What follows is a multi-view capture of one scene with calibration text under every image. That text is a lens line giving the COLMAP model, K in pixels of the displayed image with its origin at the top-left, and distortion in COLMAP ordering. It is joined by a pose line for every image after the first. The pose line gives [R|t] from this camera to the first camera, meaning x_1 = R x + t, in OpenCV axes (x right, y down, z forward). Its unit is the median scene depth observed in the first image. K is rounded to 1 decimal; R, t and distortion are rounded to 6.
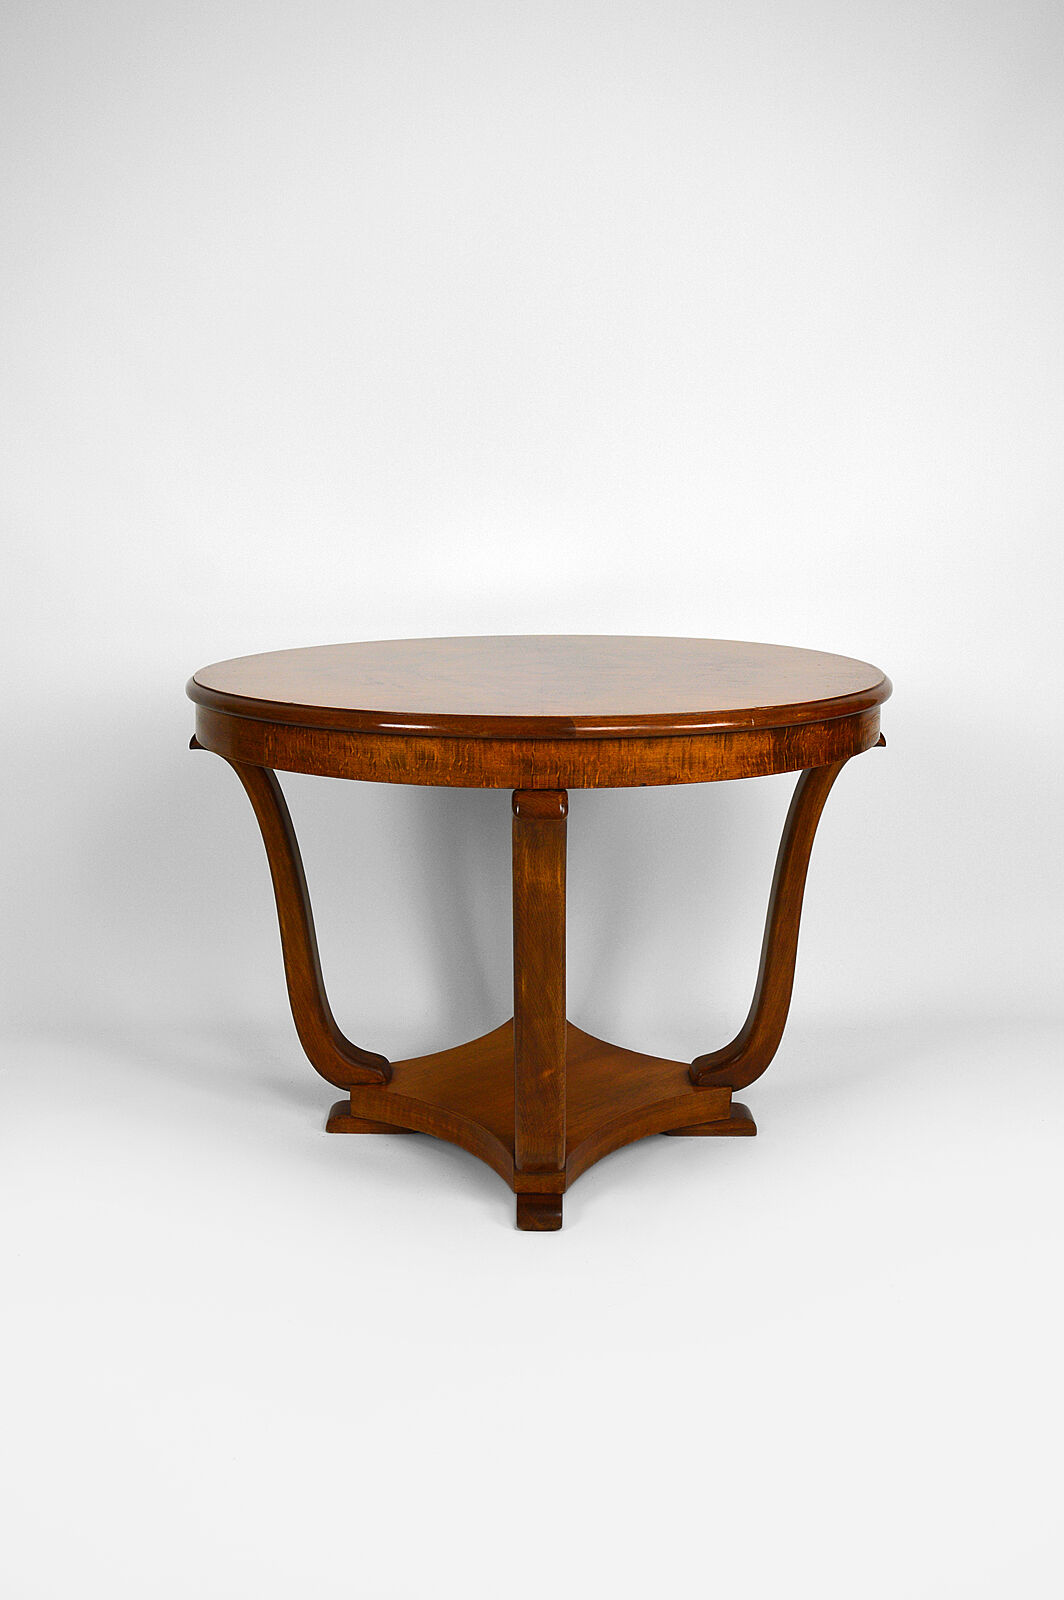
lens RADIAL K [[1469.2, 0, 537.5], [0, 1469.2, 802.5], [0, 0, 1]] dist [-0.083426, 0.000000]
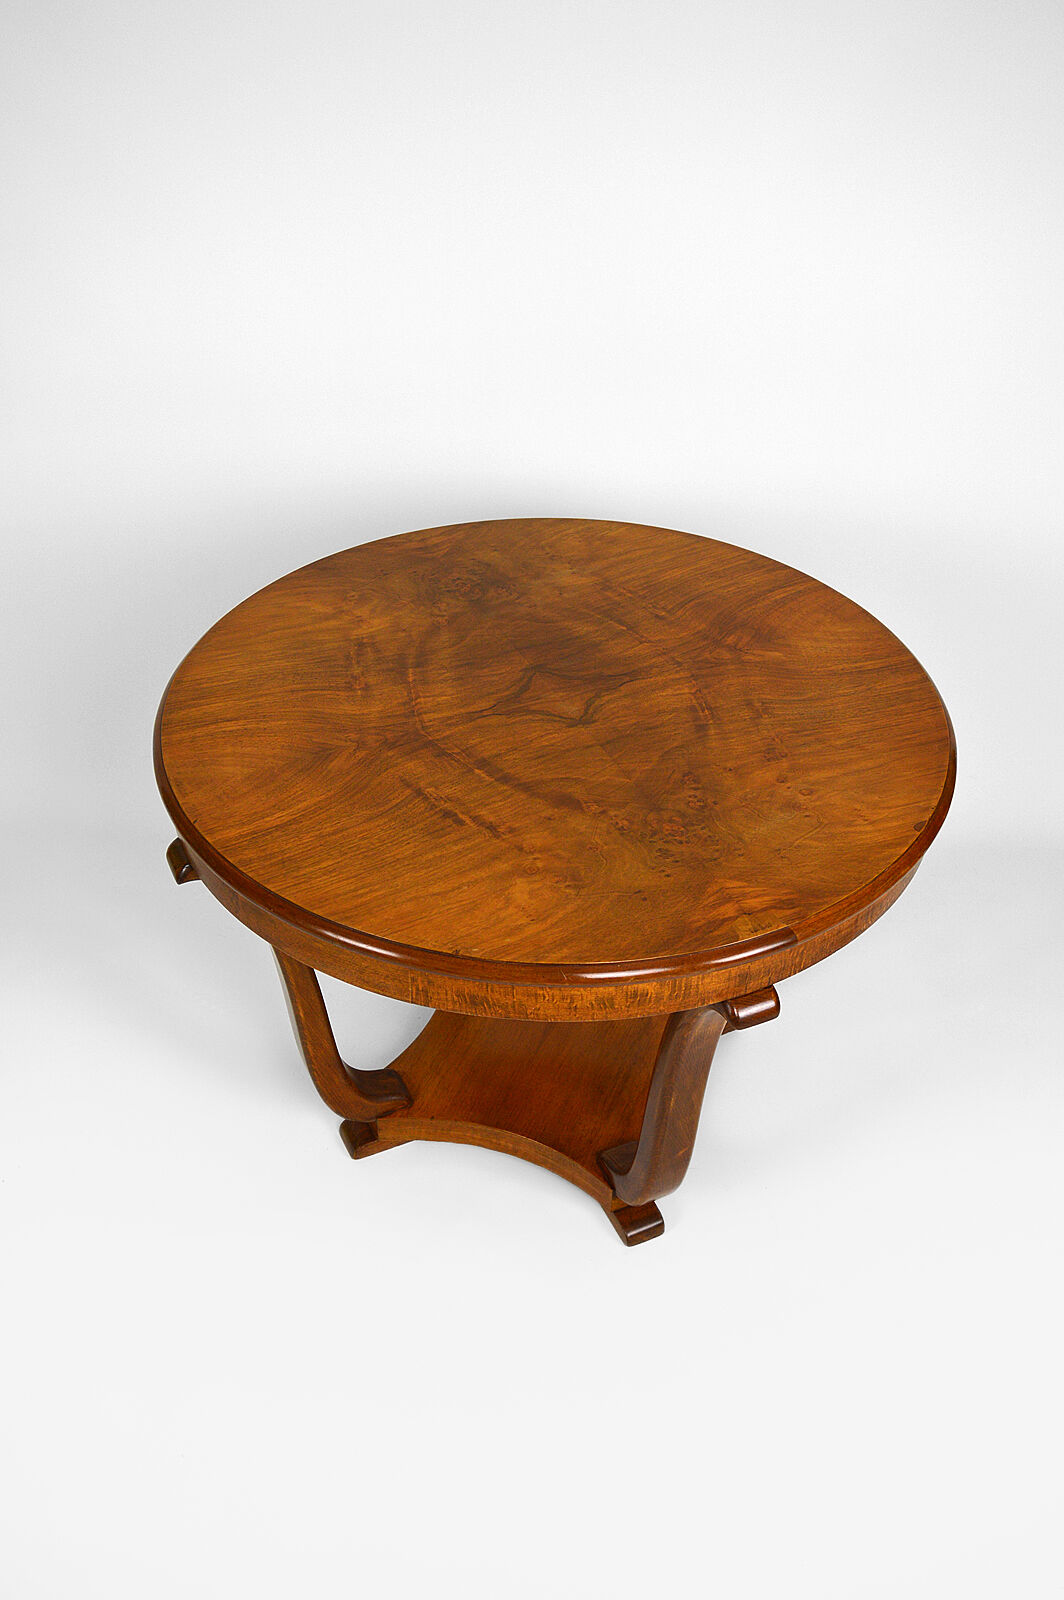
lens RADIAL K [[1469.2, 0, 530.9], [0, 1469.2, 801.5], [0, 0, 1]] dist [-0.083426, 0.000000]
pose [[0.907363, -0.245202, 0.341422, -0.388676], [0.072313, 0.891180, 0.447848, -0.511127], [-0.414082, -0.381672, 0.826355, 0.312481]]
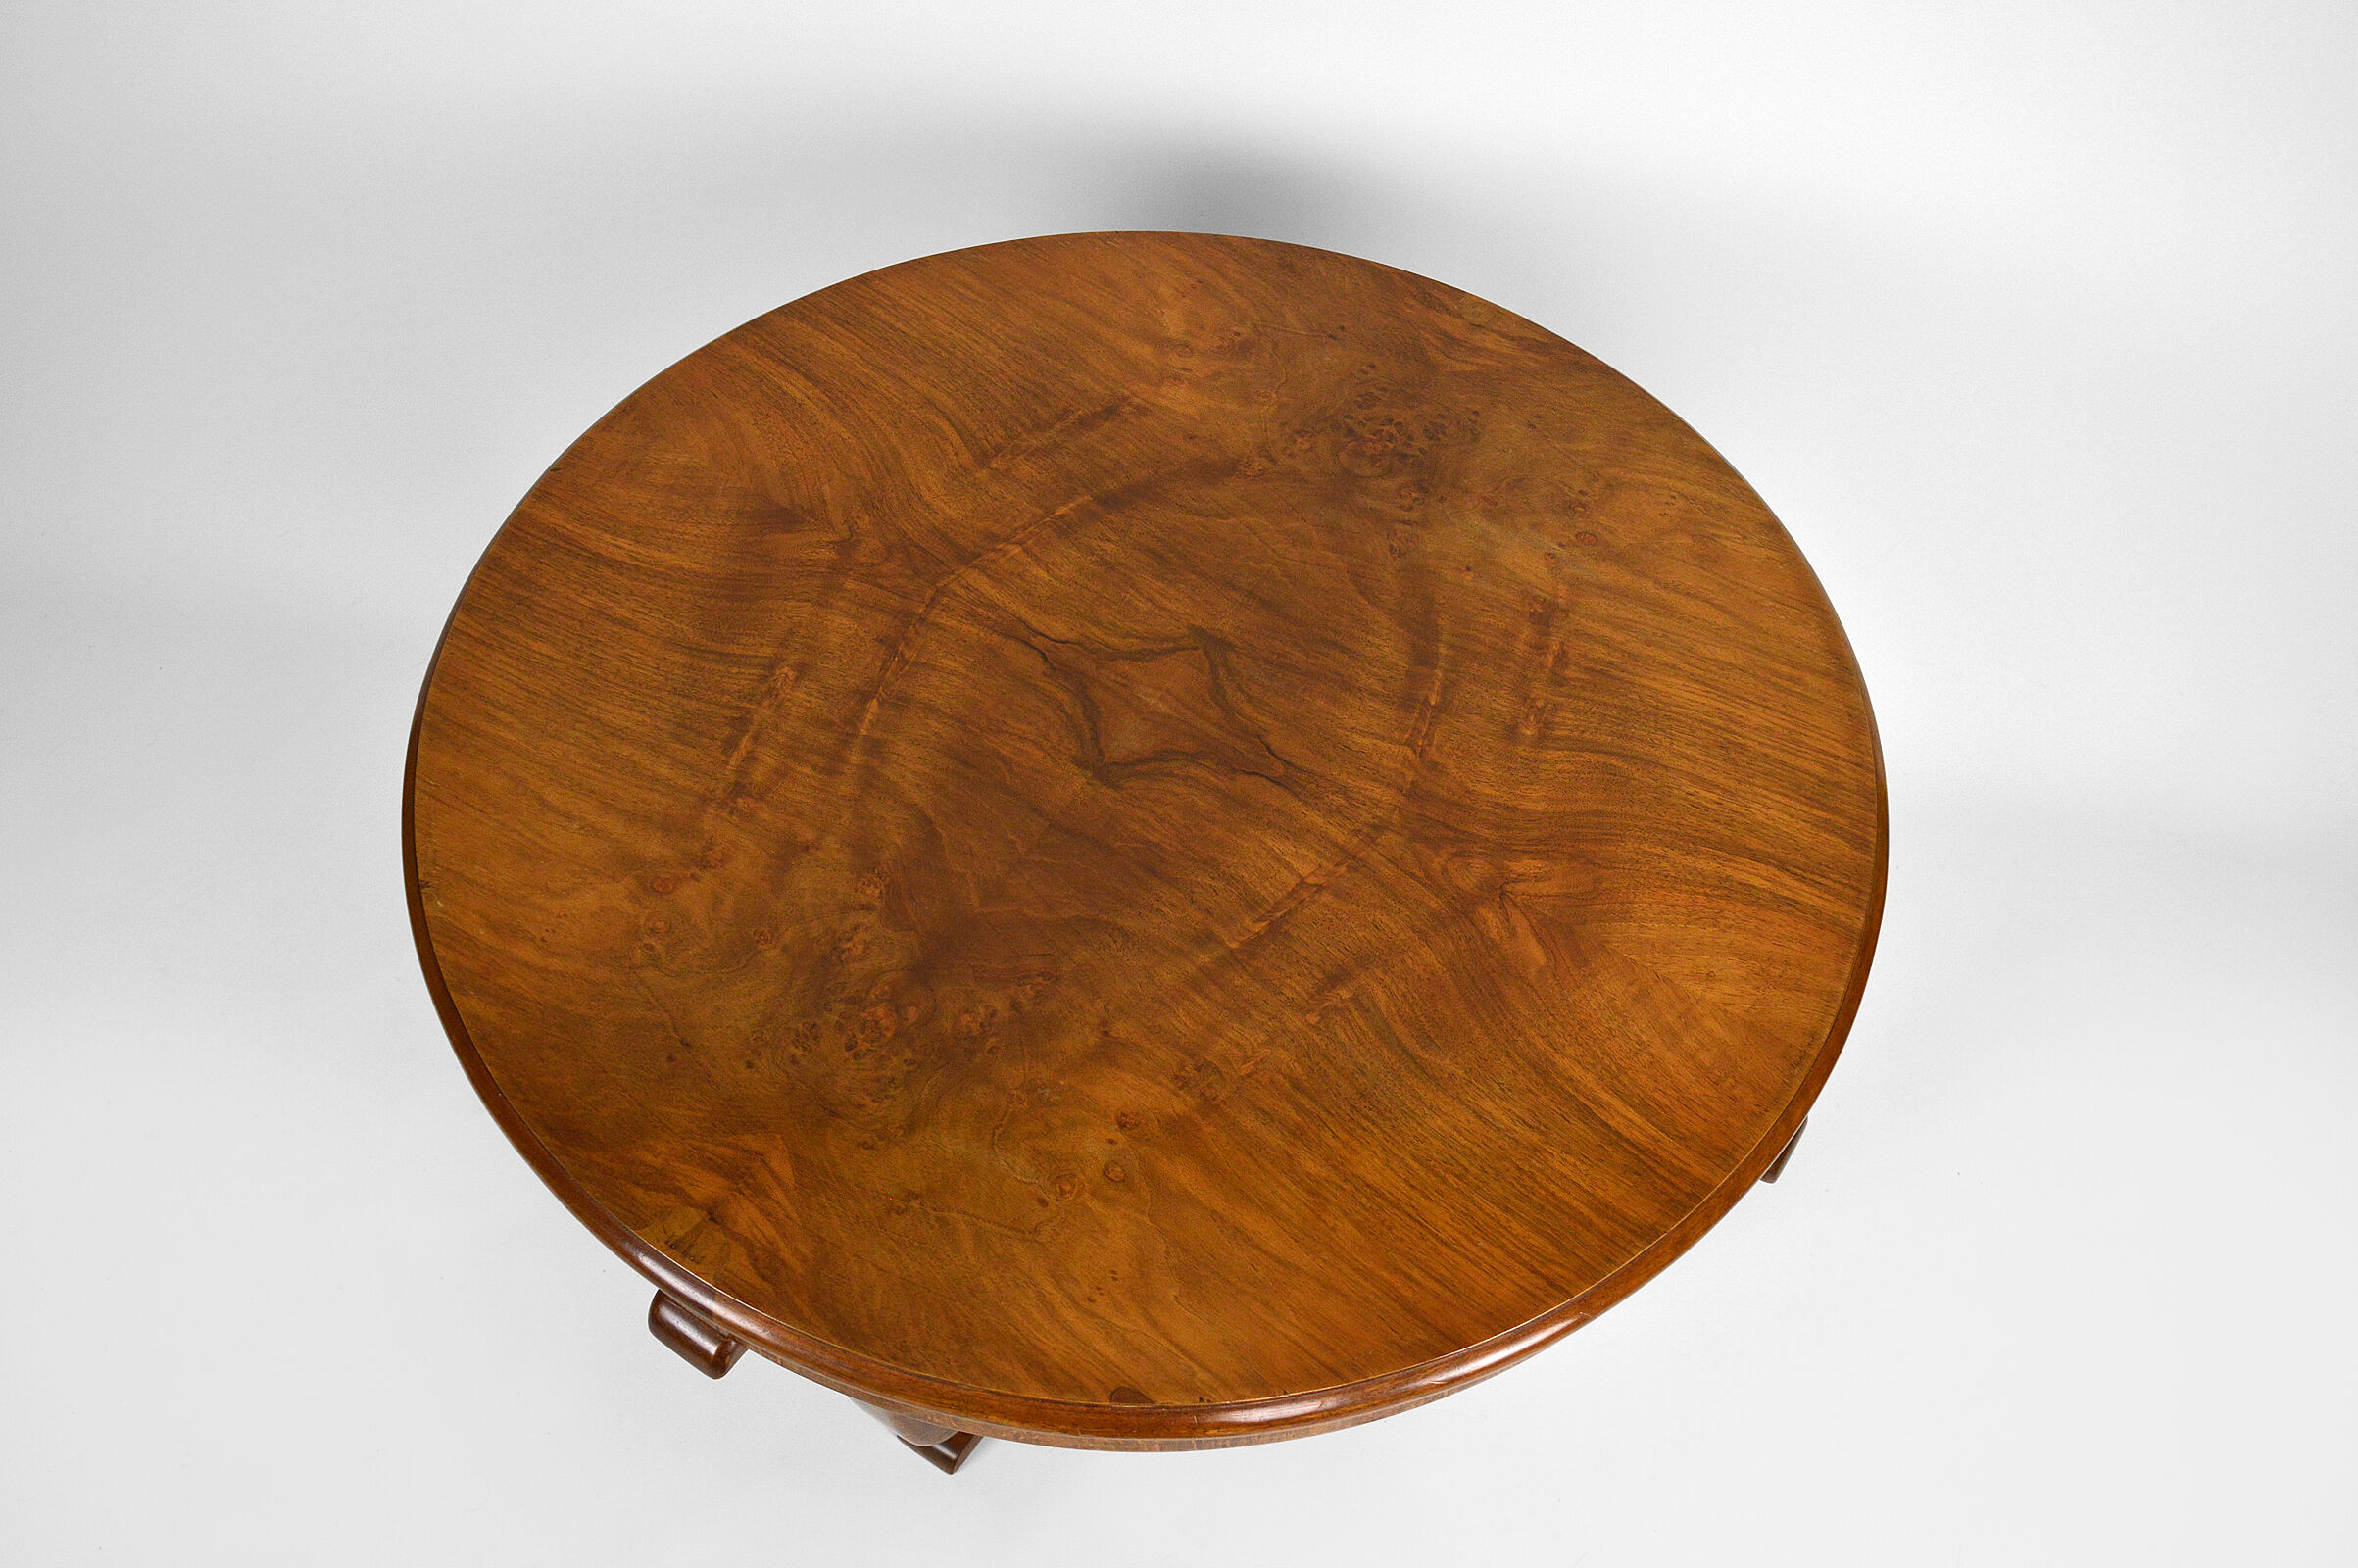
lens RADIAL K [[2165.2, 0, 1185.8], [0, 2165.2, 783.3], [0, 0, 1]] dist [-0.083426, 0.000000]
pose [[0.833443, 0.460584, -0.305346, 0.280076], [-0.142353, 0.712852, 0.686715, -0.655710], [0.533956, -0.528871, 0.659686, 0.644557]]
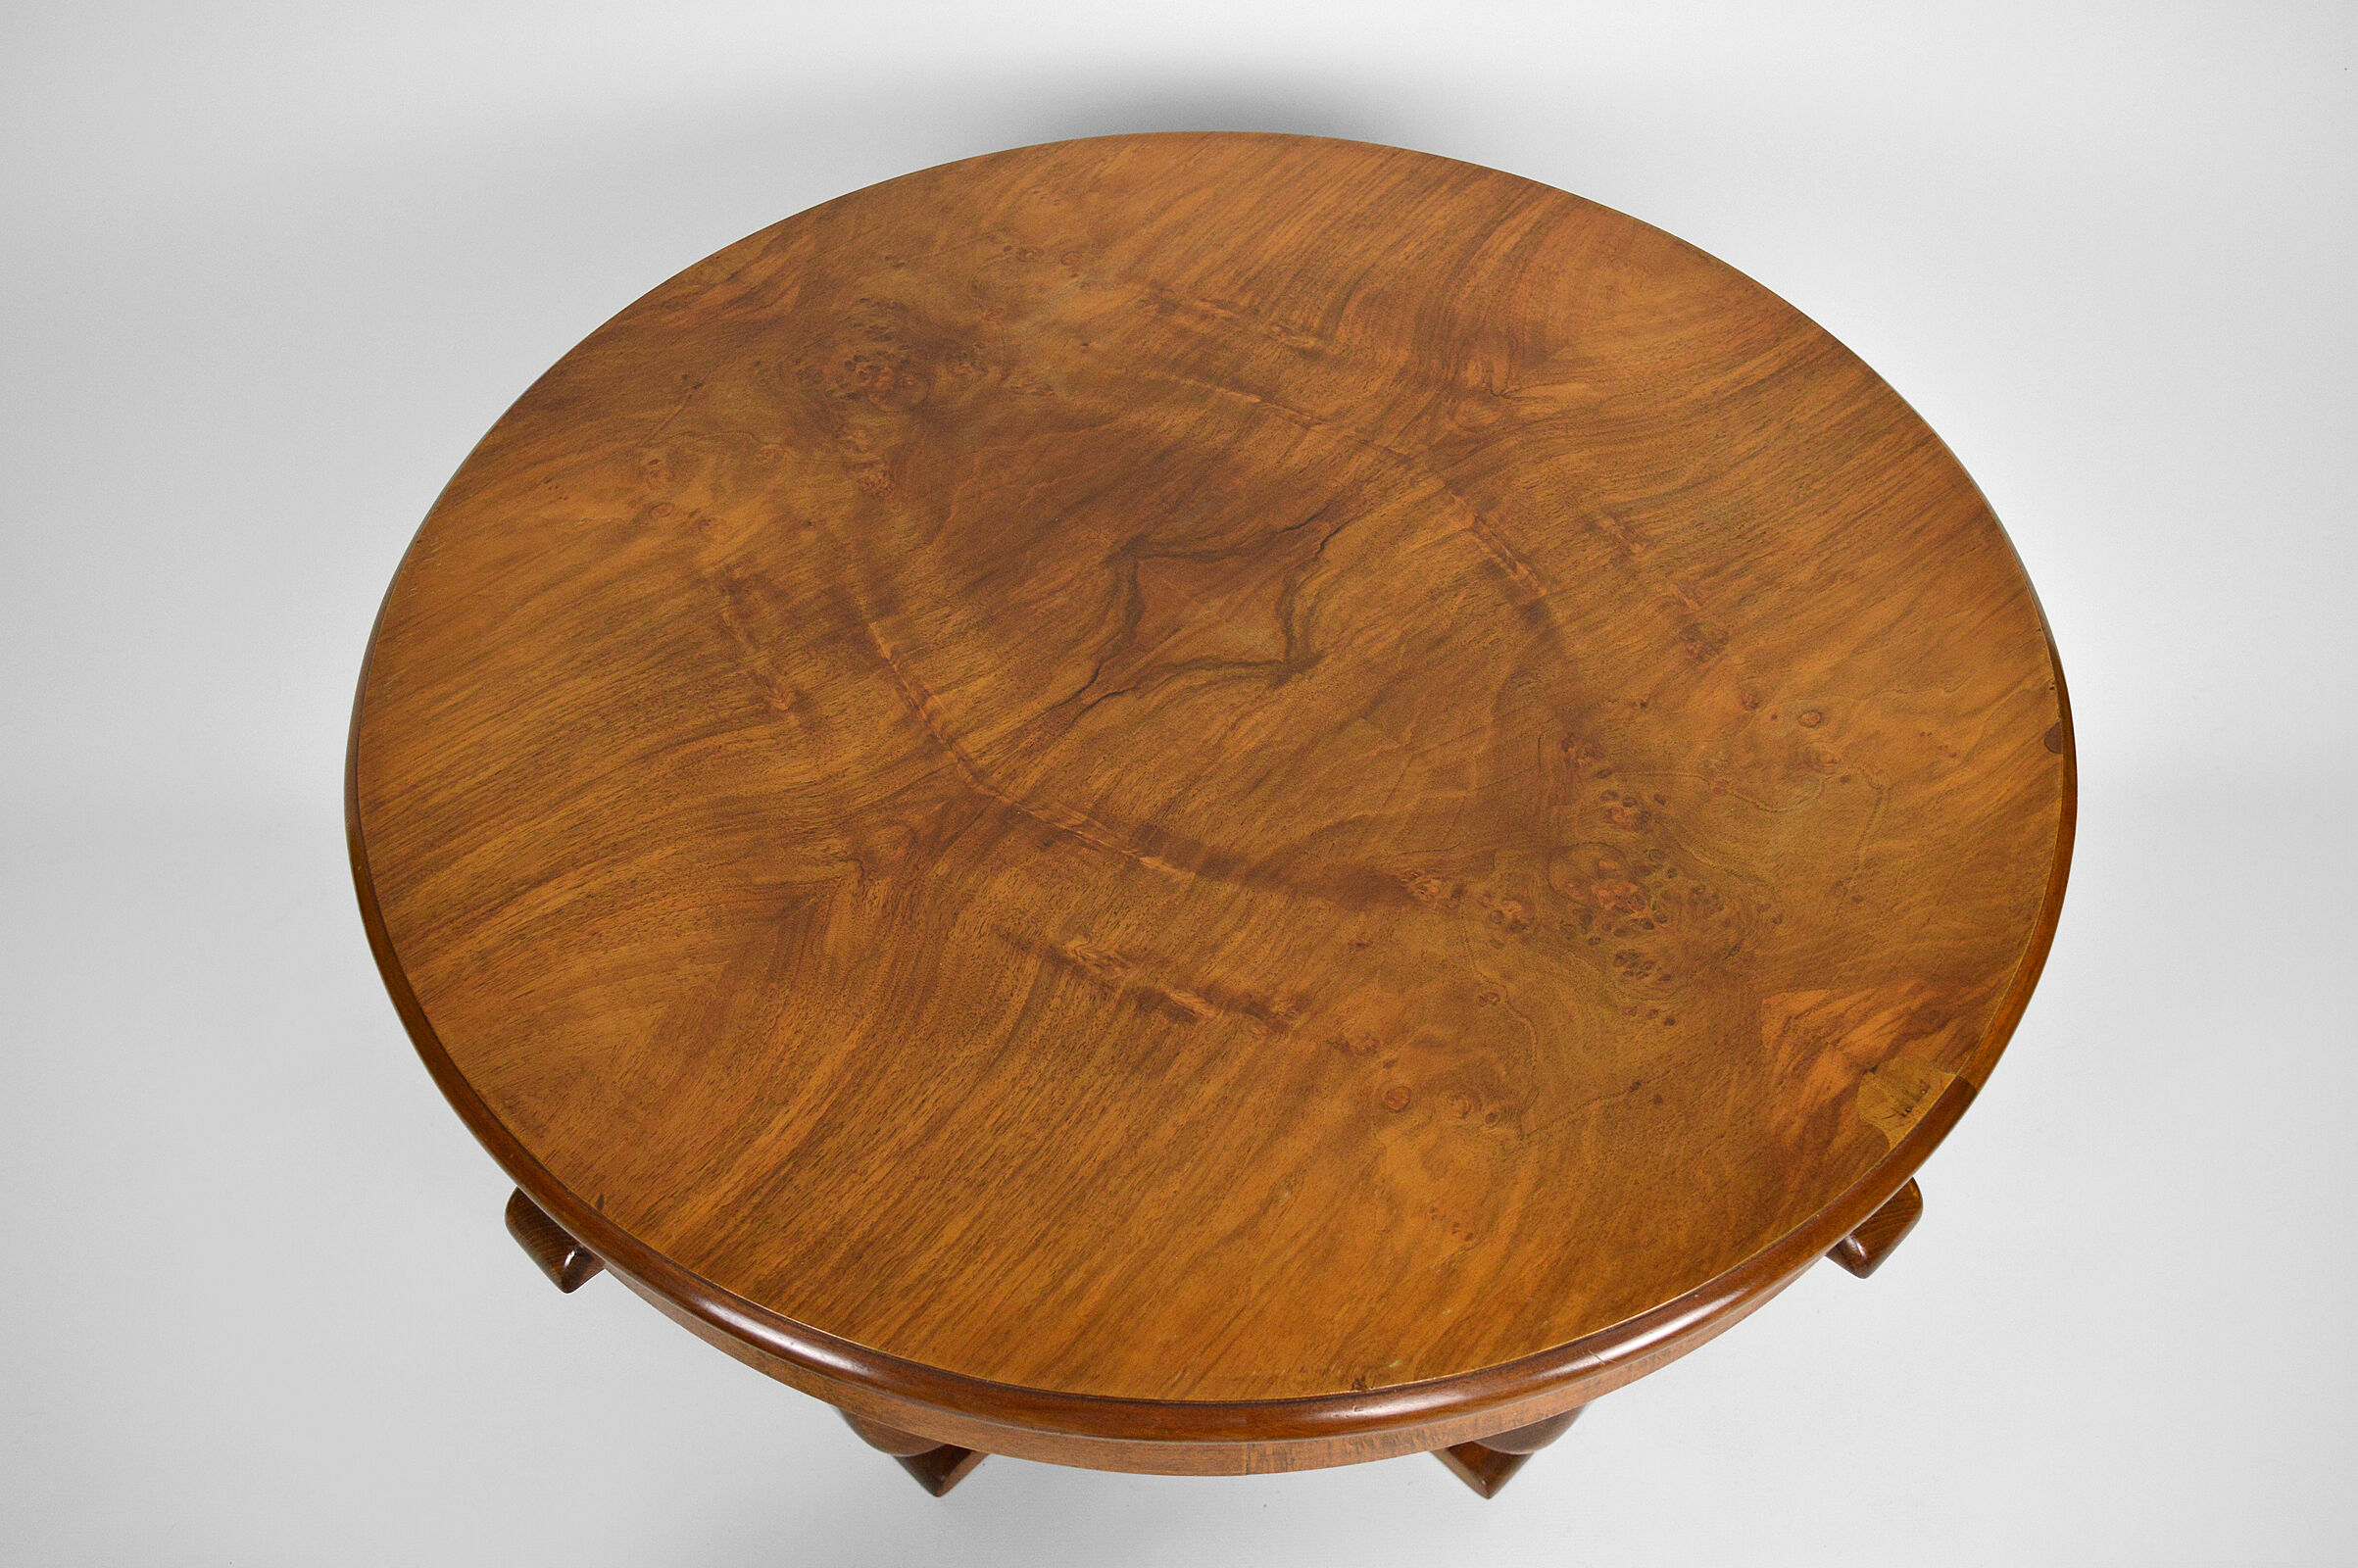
lens RADIAL K [[2165.2, 0, 1170.9], [0, 2165.2, 769.6], [0, 0, 1]] dist [-0.083426, 0.000000]
pose [[0.709443, -0.543313, 0.448890, -0.355223], [0.155170, 0.741725, 0.652508, -0.538368], [-0.687469, -0.393263, 0.610517, 0.749443]]
